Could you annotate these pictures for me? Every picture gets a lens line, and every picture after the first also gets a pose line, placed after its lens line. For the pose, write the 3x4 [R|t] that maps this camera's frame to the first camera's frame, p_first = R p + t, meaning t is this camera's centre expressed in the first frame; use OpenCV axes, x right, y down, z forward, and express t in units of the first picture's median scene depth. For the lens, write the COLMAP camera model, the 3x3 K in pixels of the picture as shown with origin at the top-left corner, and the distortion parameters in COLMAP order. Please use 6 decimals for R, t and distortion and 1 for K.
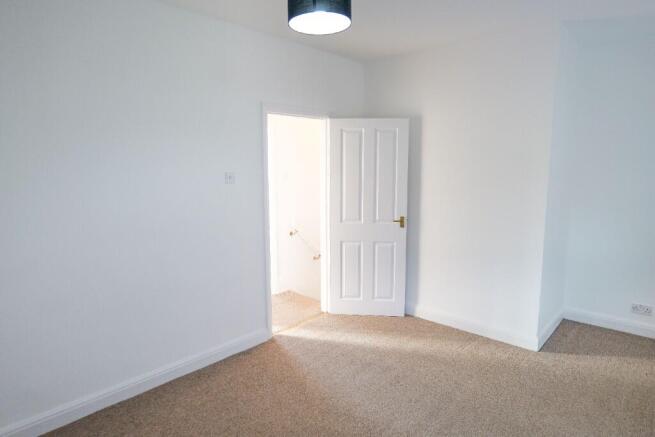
lens RADIAL K [[392.5, 0, 327.5], [0, 392.5, 218.5], [0, 0, 1]] dist [-0.046510, 0.041370]
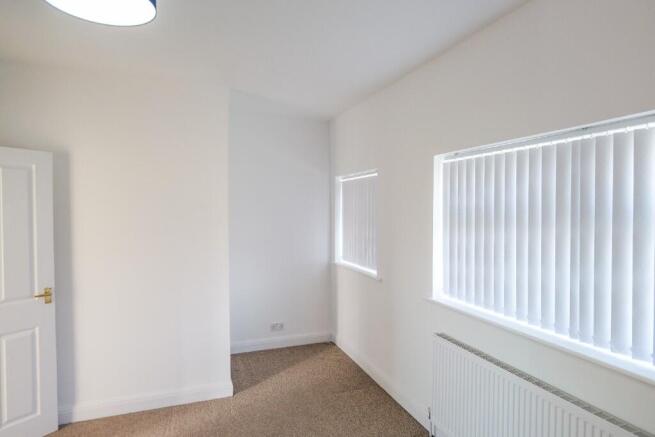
lens RADIAL K [[392.5, 0, 327.5], [0, 392.5, 218.5], [0, 0, 1]] dist [-0.046510, 0.041370]
pose [[0.436880, -0.024995, 0.899173, -0.223055], [0.117737, 0.992603, -0.029612, -0.051377], [-0.891781, 0.118802, 0.436591, 0.235085]]
